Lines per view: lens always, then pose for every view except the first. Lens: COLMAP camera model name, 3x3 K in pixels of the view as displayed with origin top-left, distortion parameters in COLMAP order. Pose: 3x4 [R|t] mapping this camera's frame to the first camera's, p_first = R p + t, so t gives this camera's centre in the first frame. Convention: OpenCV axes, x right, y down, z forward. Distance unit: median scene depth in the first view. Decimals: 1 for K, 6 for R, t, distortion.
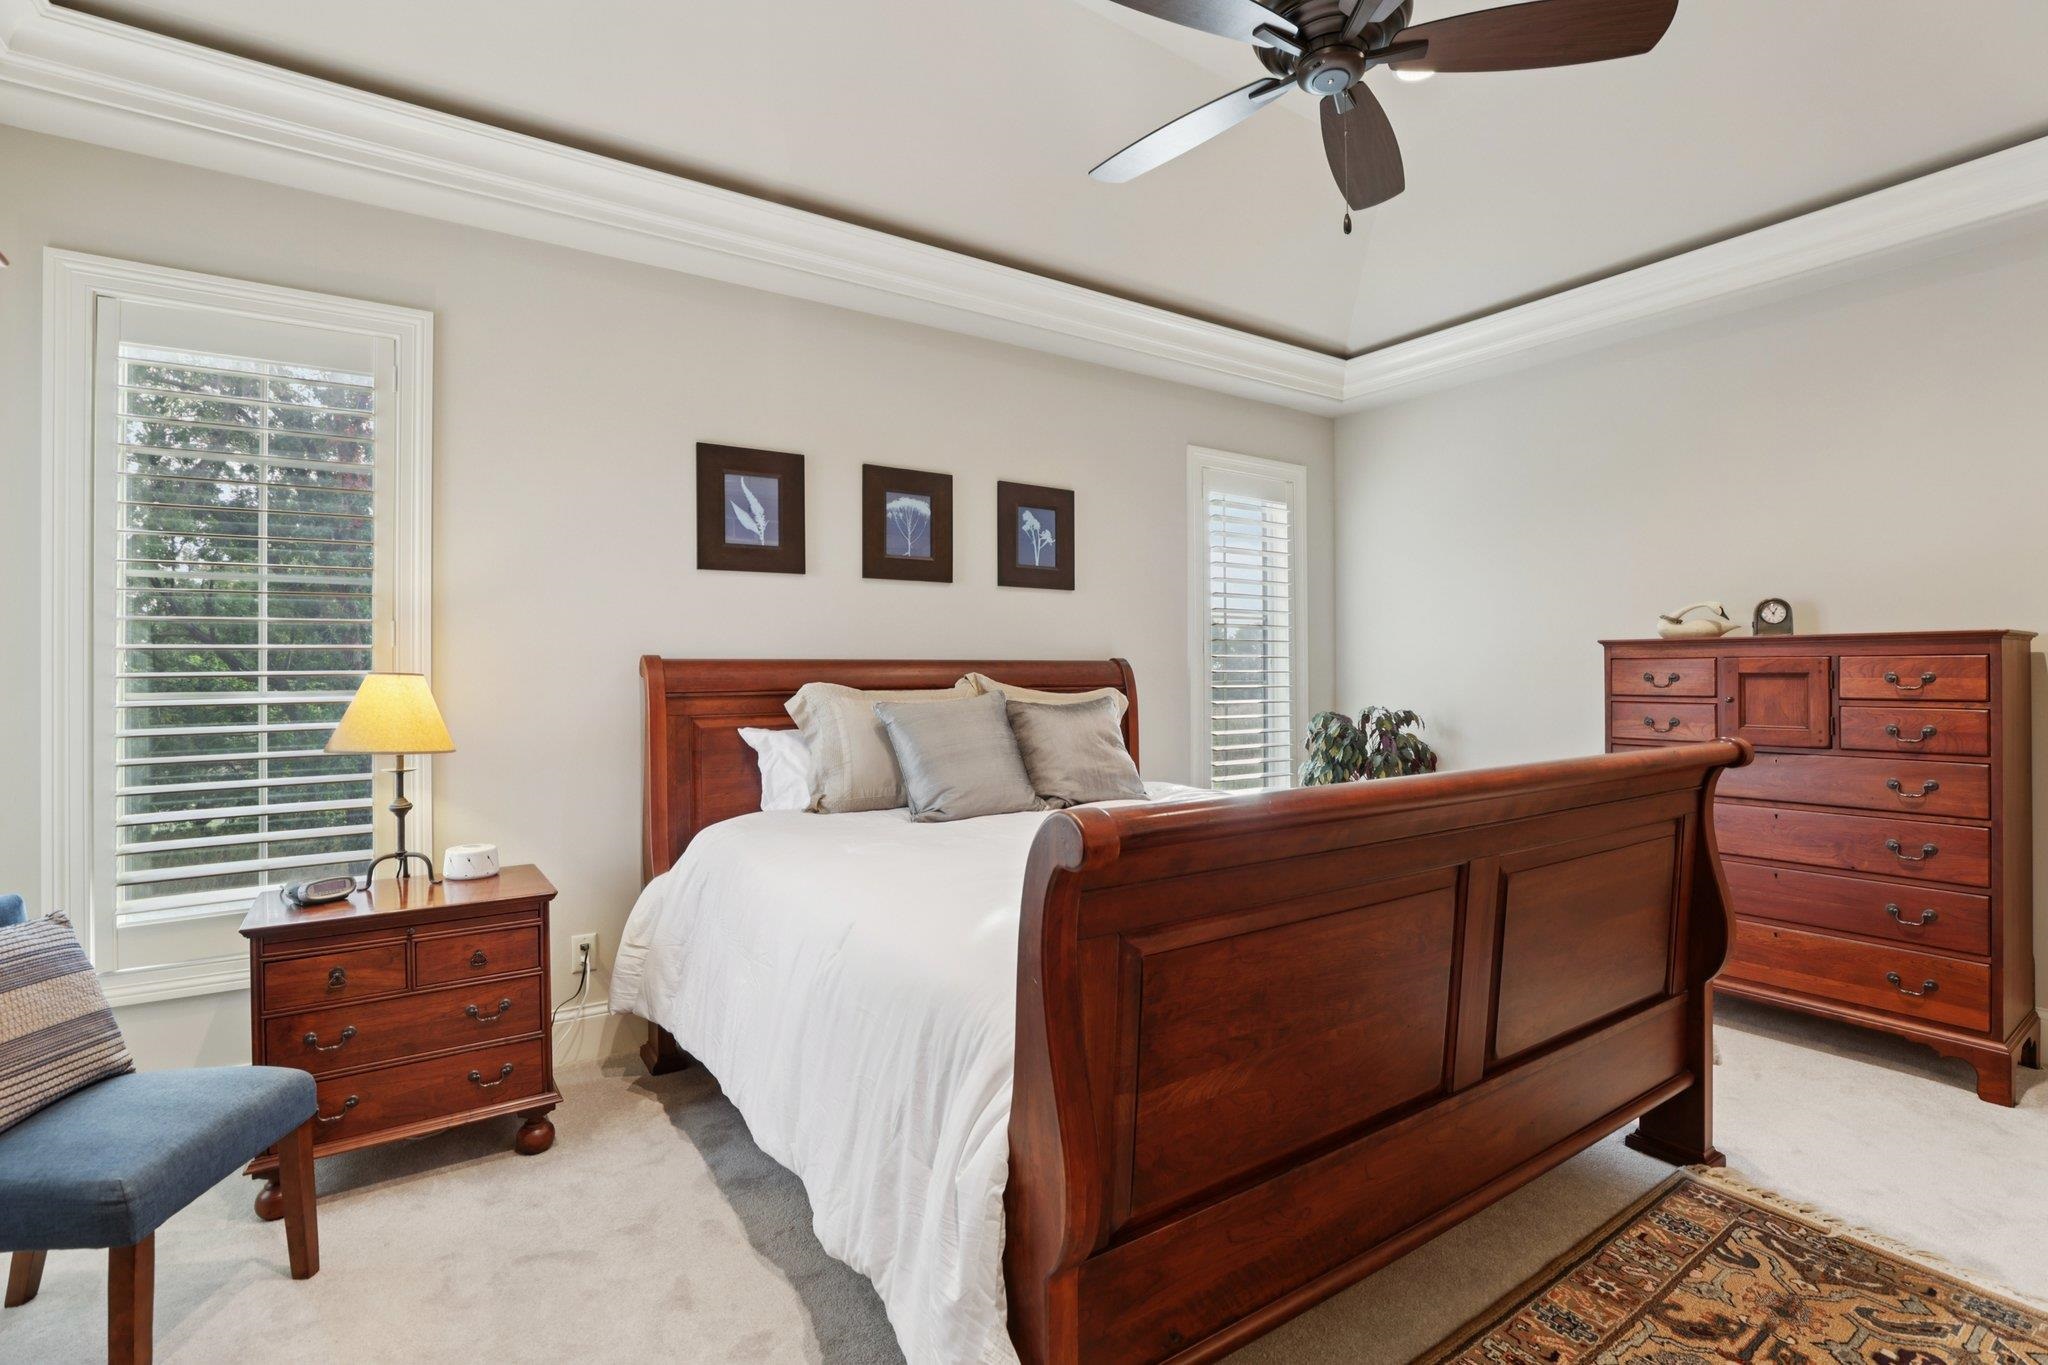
lens RADIAL K [[949.3, 0, 1022.1], [0, 949.3, 665.3], [0, 0, 1]] dist [-0.040547, 0.014819]
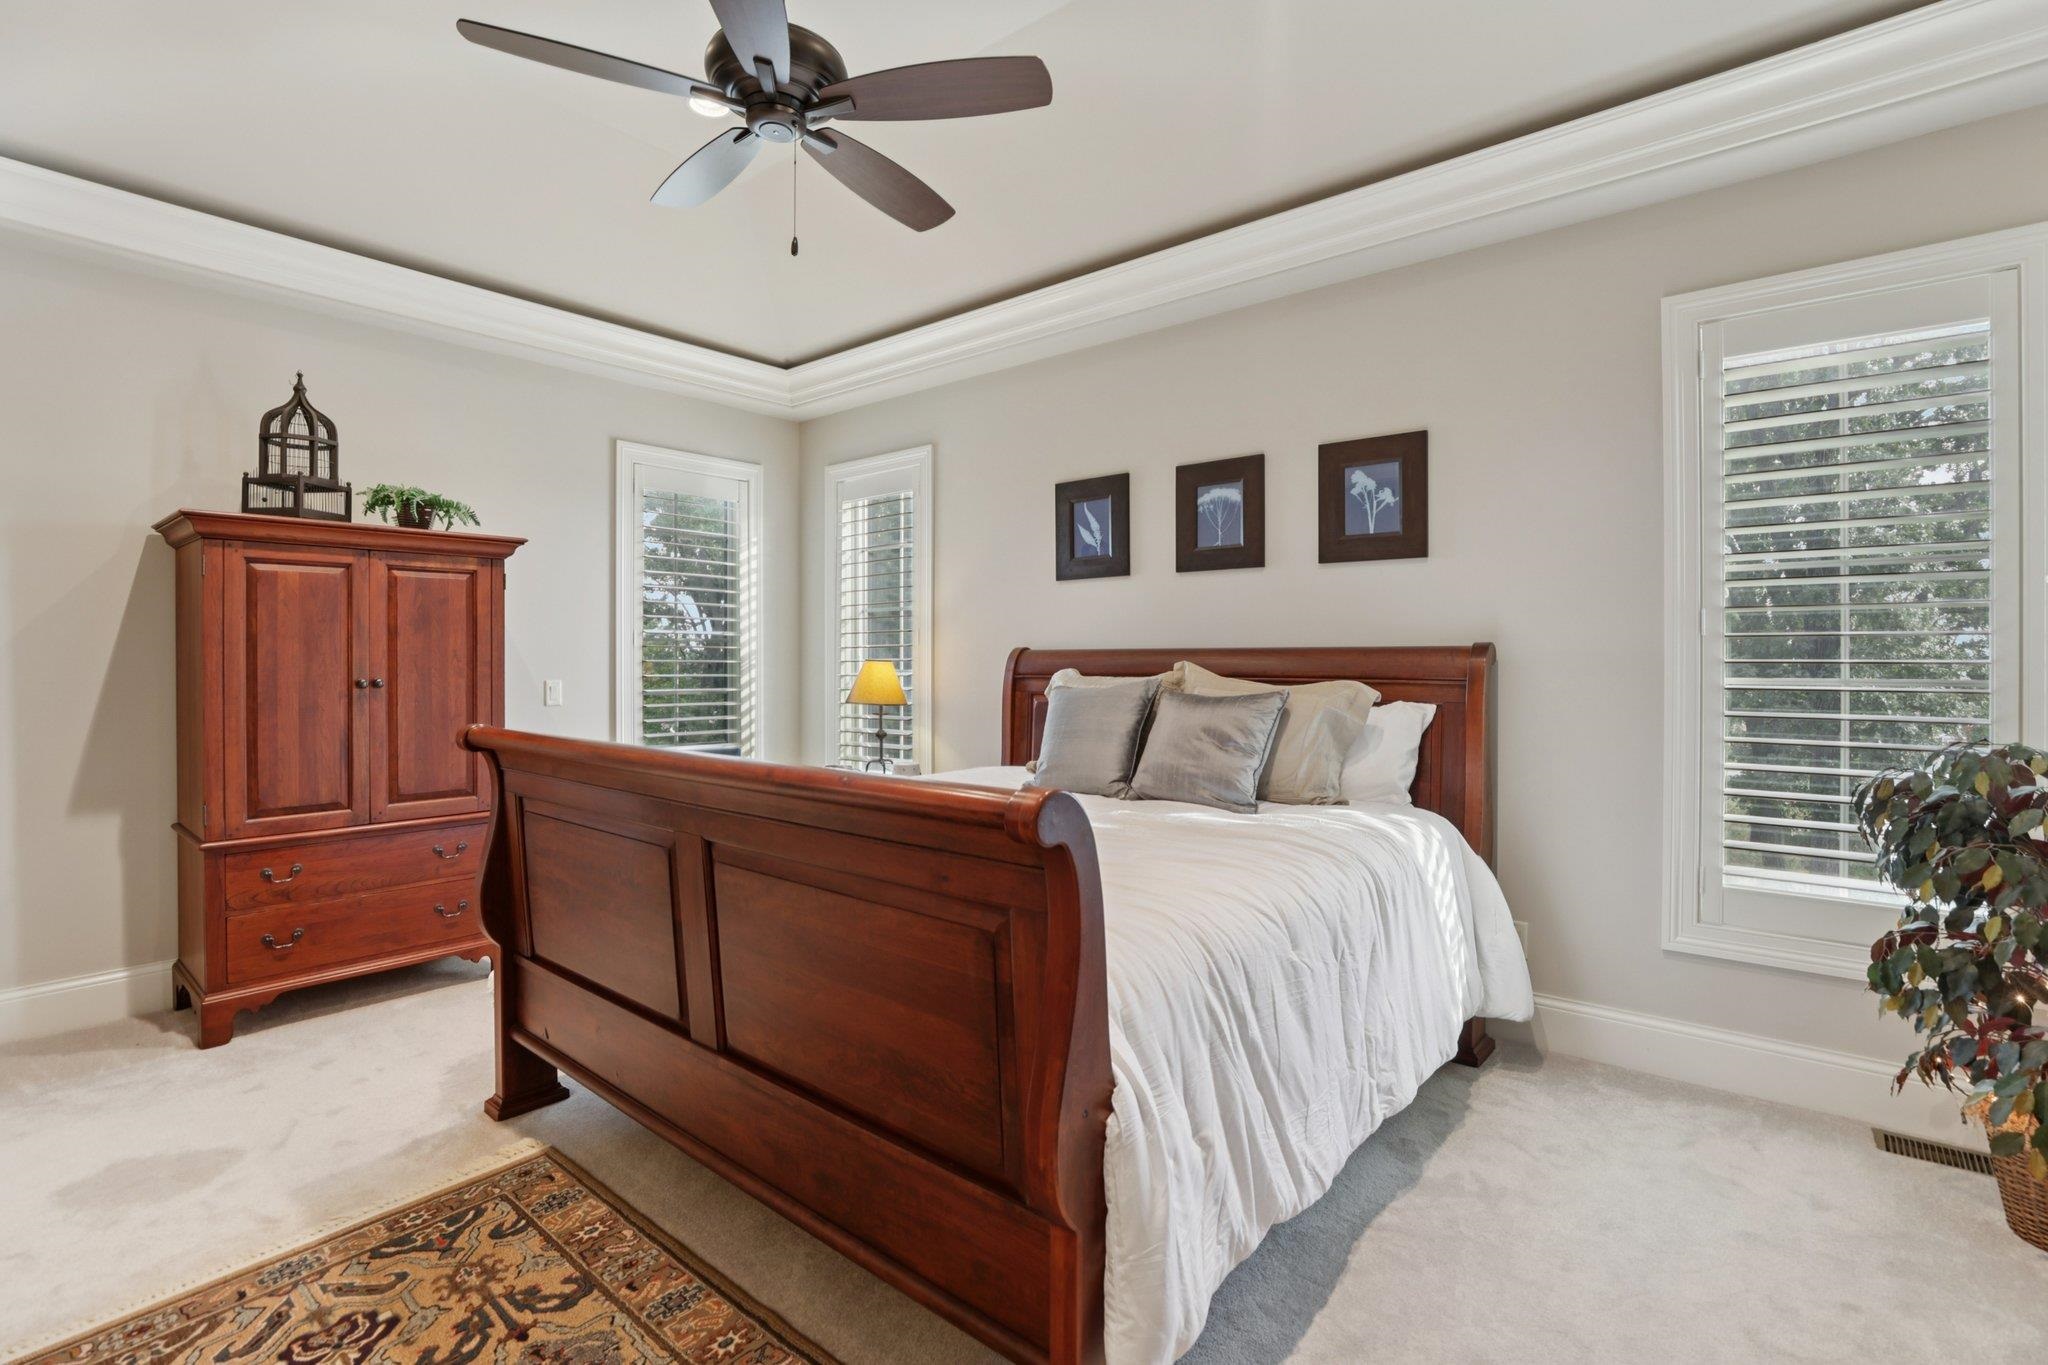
lens RADIAL K [[949.3, 0, 1022.1], [0, 949.3, 665.3], [0, 0, 1]] dist [-0.040547, 0.014819]
pose [[0.271696, 0.007932, -0.962350, 0.809276], [0.002240, 0.999958, 0.008874, 0.002812], [0.962380, -0.004566, 0.271667, 0.532070]]
